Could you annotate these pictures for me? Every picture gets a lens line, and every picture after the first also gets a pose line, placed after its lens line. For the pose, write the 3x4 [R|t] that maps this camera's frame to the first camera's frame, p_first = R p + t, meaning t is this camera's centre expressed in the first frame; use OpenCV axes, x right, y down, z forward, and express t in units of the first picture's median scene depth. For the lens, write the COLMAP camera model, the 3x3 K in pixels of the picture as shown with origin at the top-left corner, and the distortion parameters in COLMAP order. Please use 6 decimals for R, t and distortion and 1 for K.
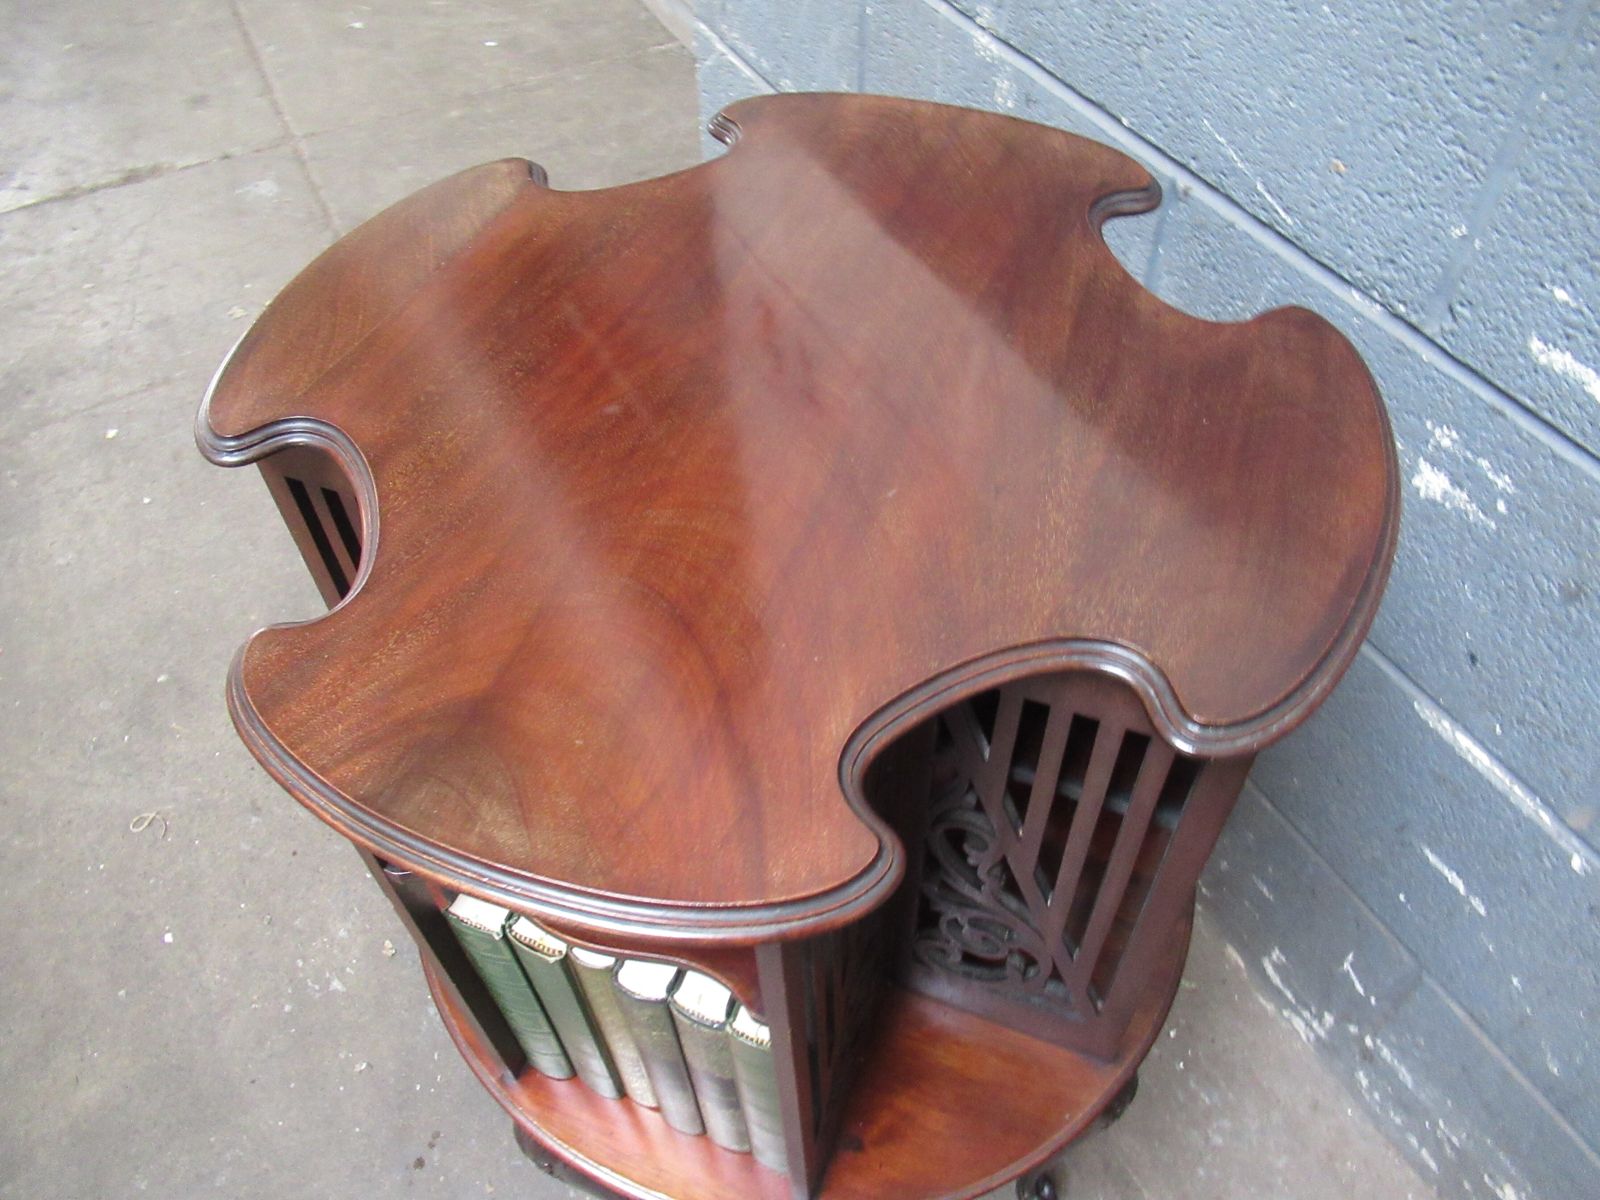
lens RADIAL K [[1208.5, 0, 801.0], [0, 1208.5, 608.8], [0, 0, 1]] dist [0.014618, -0.010061]
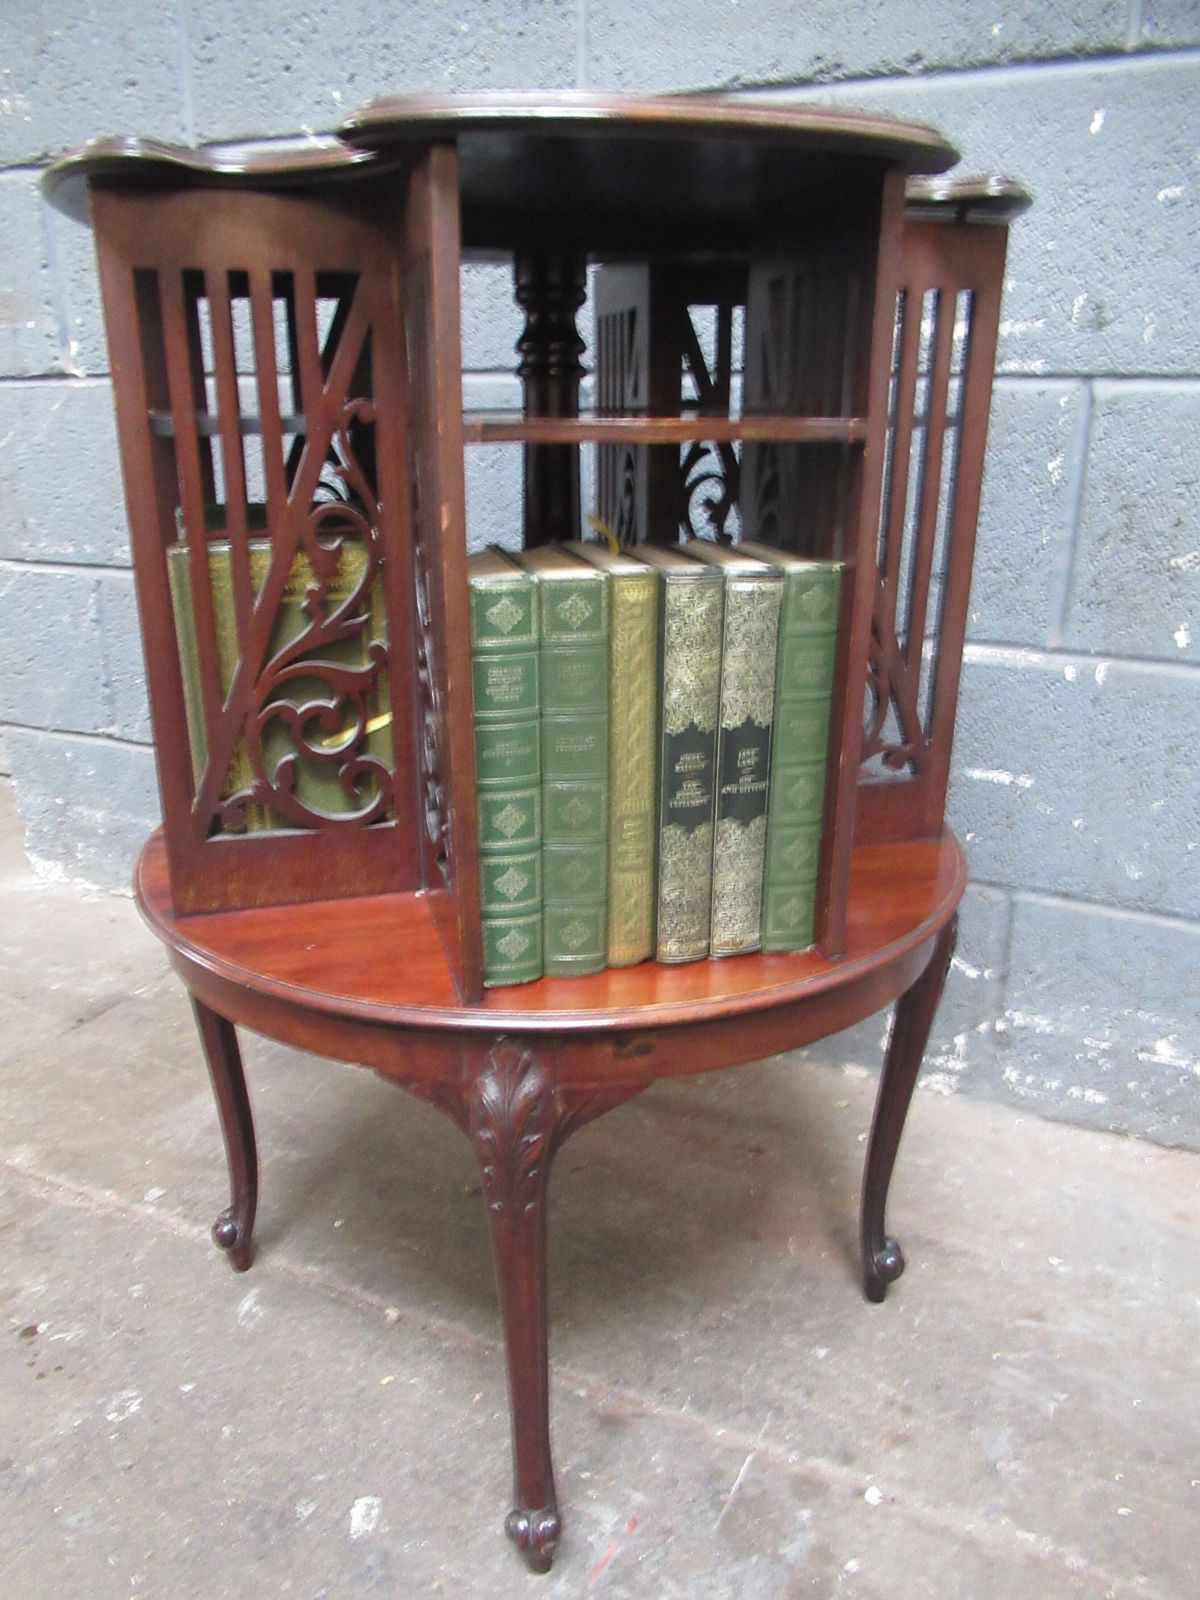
lens RADIAL K [[1208.5, 0, 592.9], [0, 1208.5, 790.2], [0, 0, 1]] dist [0.014618, -0.010061]
pose [[0.796531, -0.165827, 0.581411, -0.484097], [0.445960, 0.810474, -0.379805, 0.473656], [-0.408237, 0.561812, 0.719520, 0.244023]]
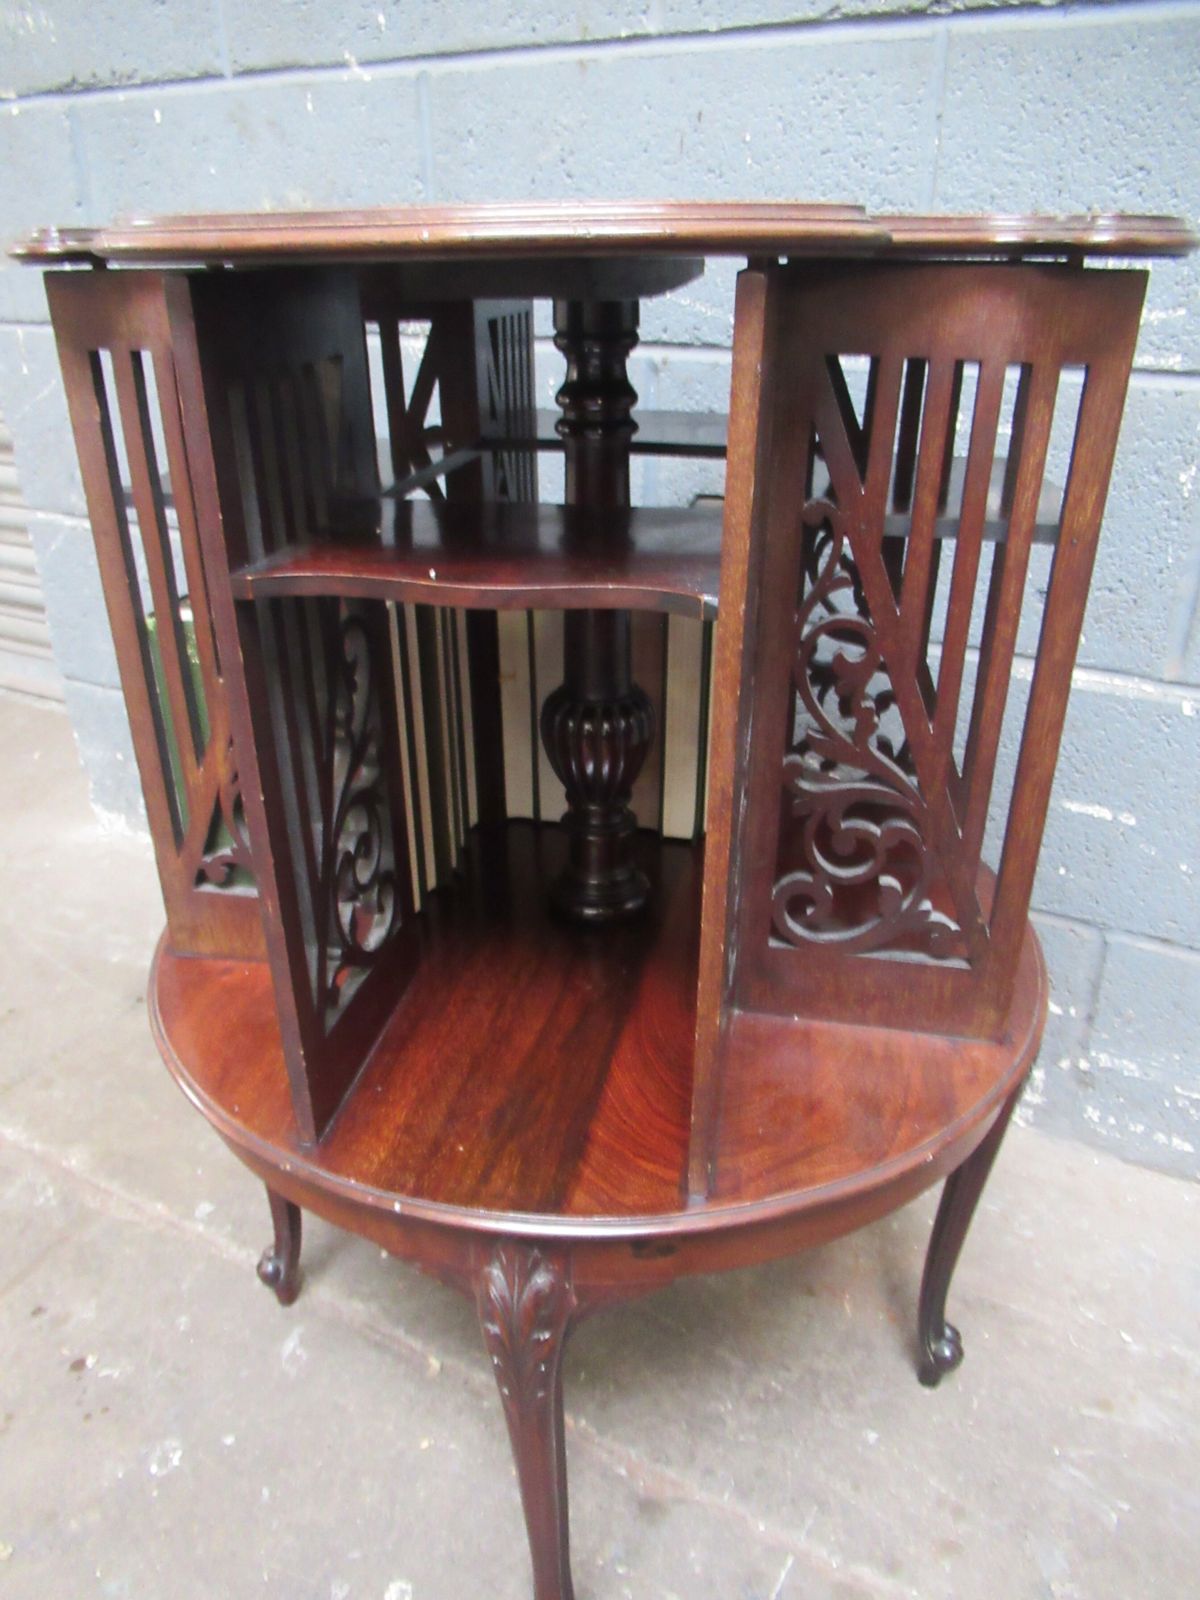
lens RADIAL K [[1208.5, 0, 590.5], [0, 1208.5, 791.3], [0, 0, 1]] dist [0.014618, -0.010061]
pose [[0.838826, -0.214460, 0.500377, -0.396360], [0.405358, 0.859586, -0.311123, 0.331855], [-0.363393, 0.463810, 0.807976, 0.212438]]
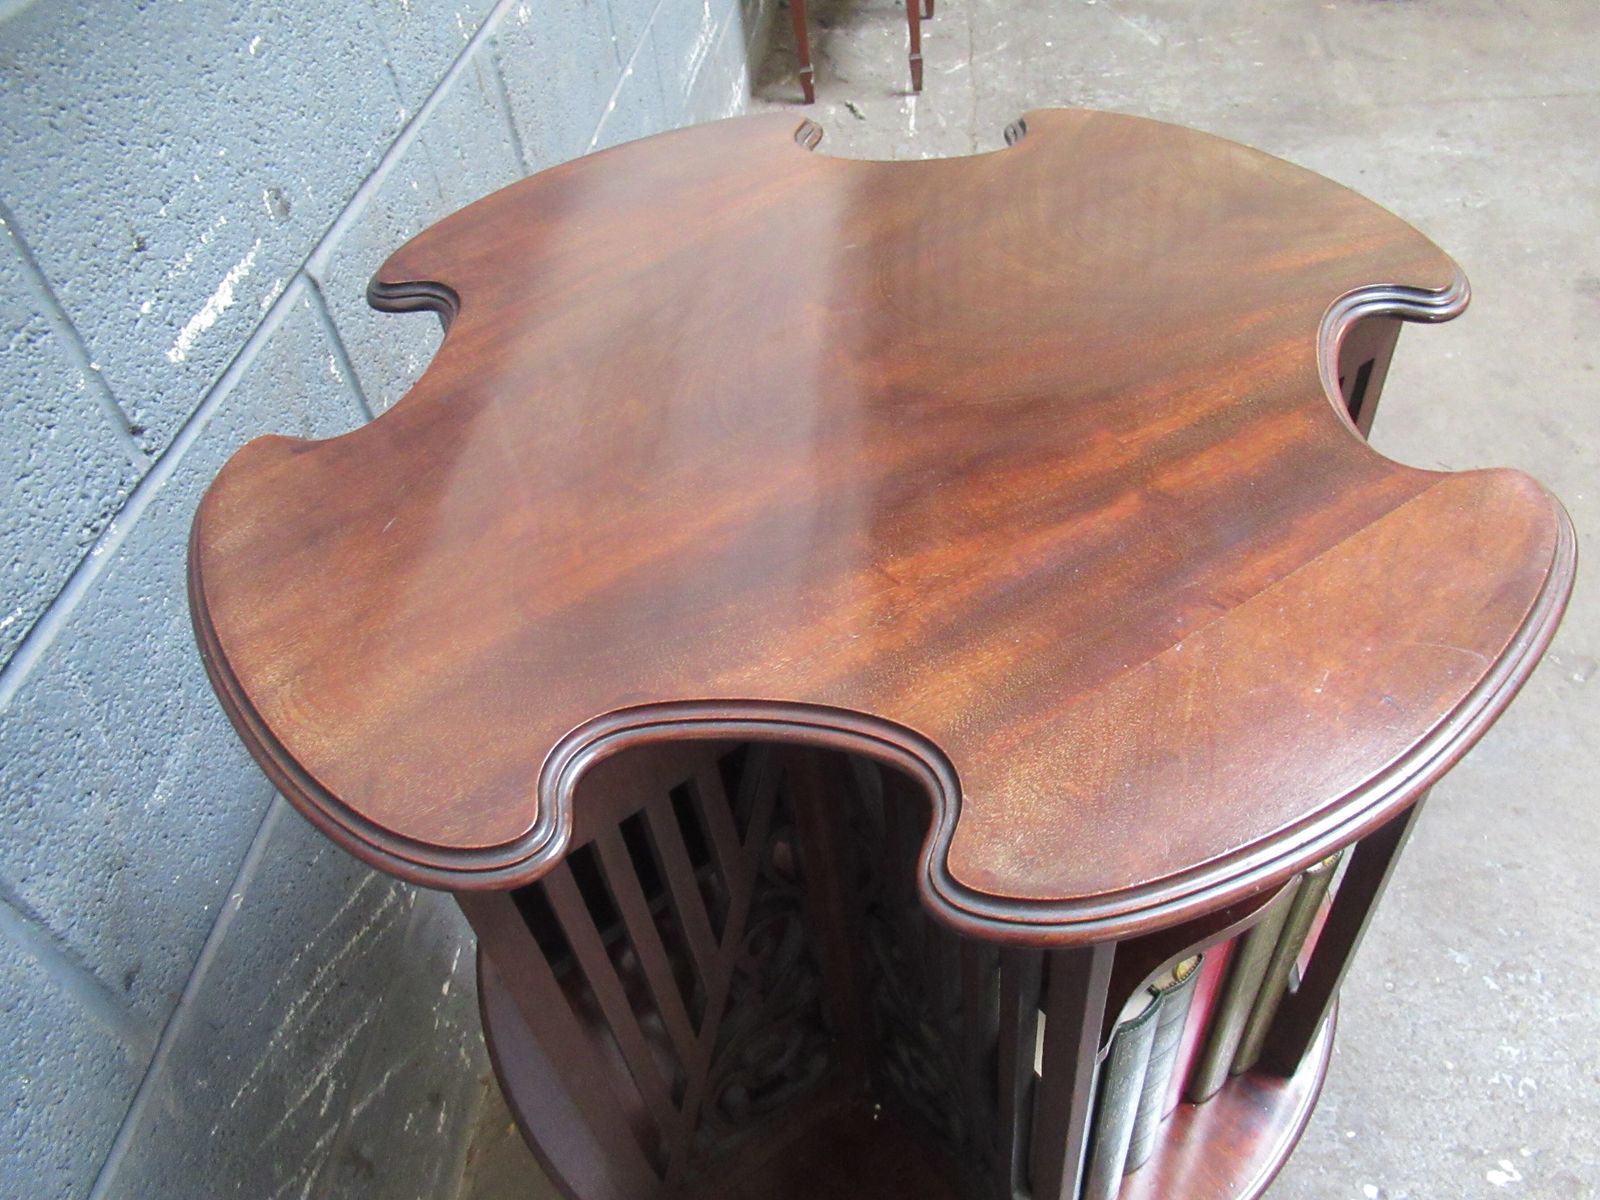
lens RADIAL K [[1208.5, 0, 808.9], [0, 1208.5, 602.8], [0, 0, 1]] dist [0.014618, -0.010061]
pose [[-0.846878, -0.300688, 0.438616, -0.260563], [0.461082, -0.004245, 0.887347, -0.606796], [-0.264953, 0.953713, 0.142237, 0.616409]]
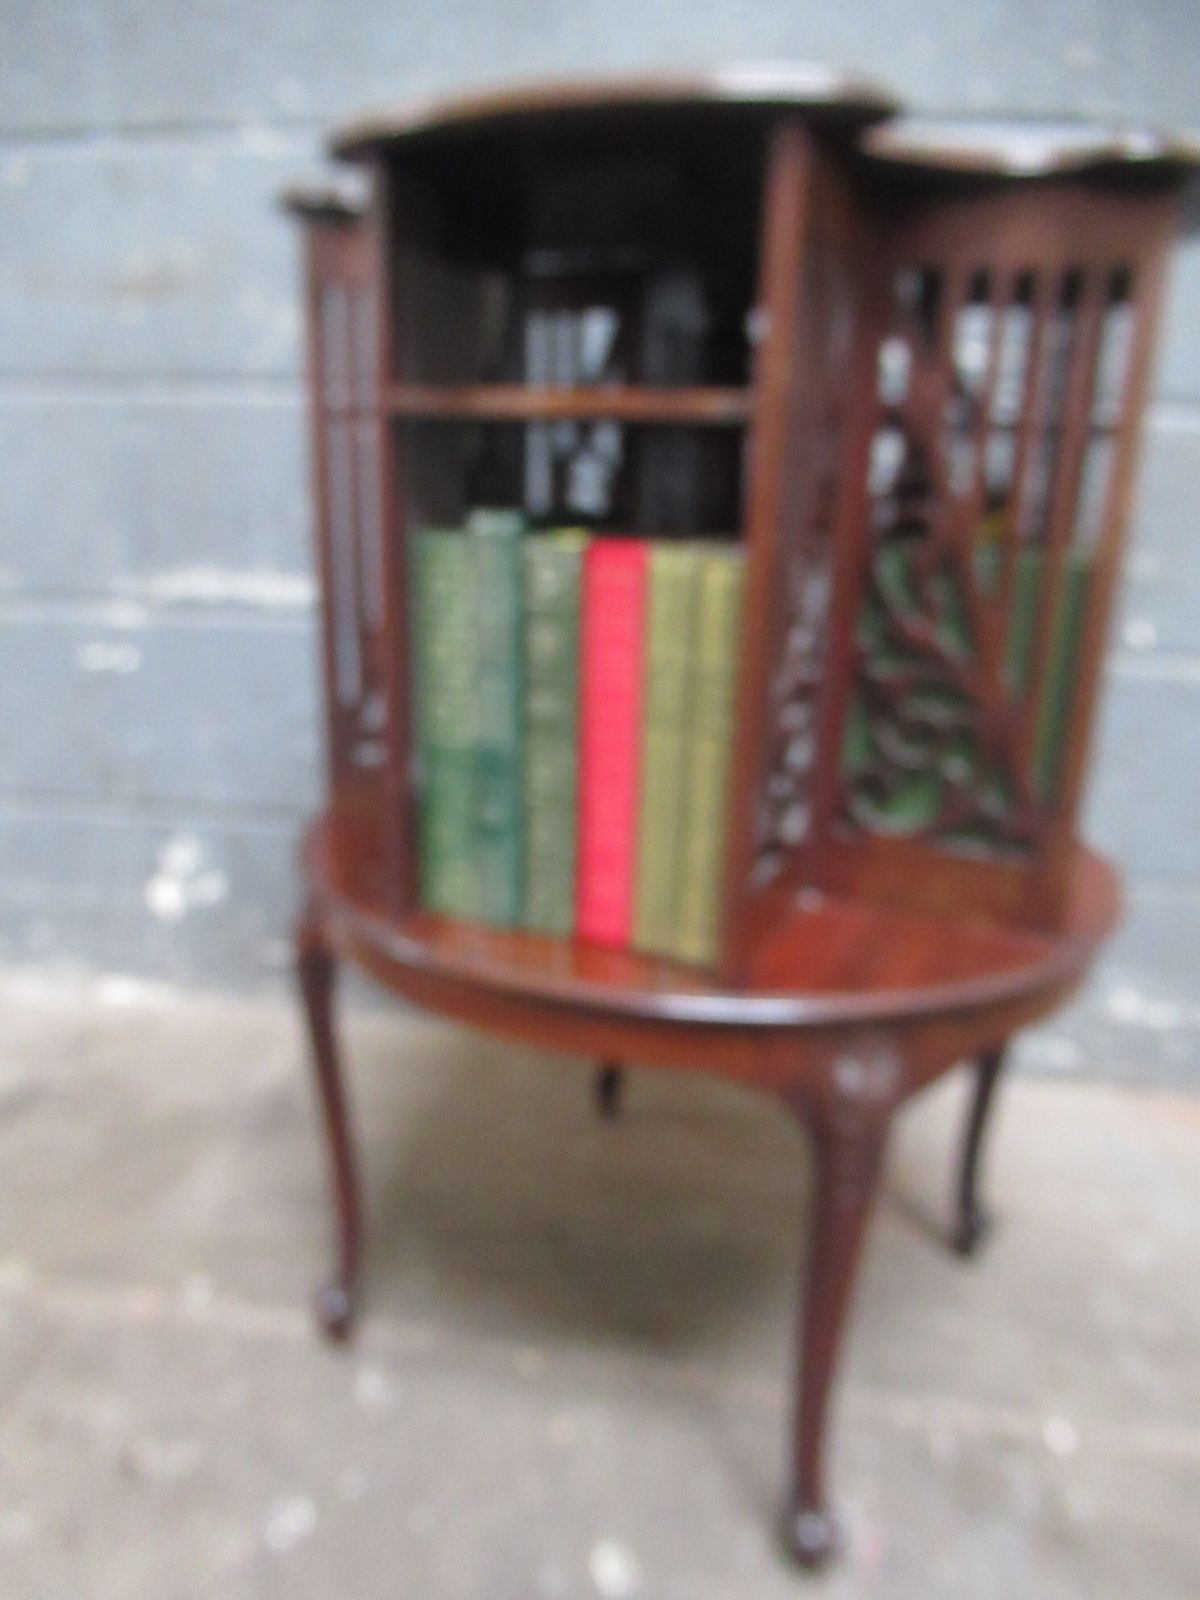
lens RADIAL K [[1208.5, 0, 600.9], [0, 1208.5, 796.6], [0, 0, 1]] dist [0.014618, -0.010061]
pose [[0.592644, -0.191739, 0.782310, -0.720098], [0.588596, 0.766110, -0.258127, 0.312413], [-0.549842, 0.613443, 0.566887, 0.431757]]
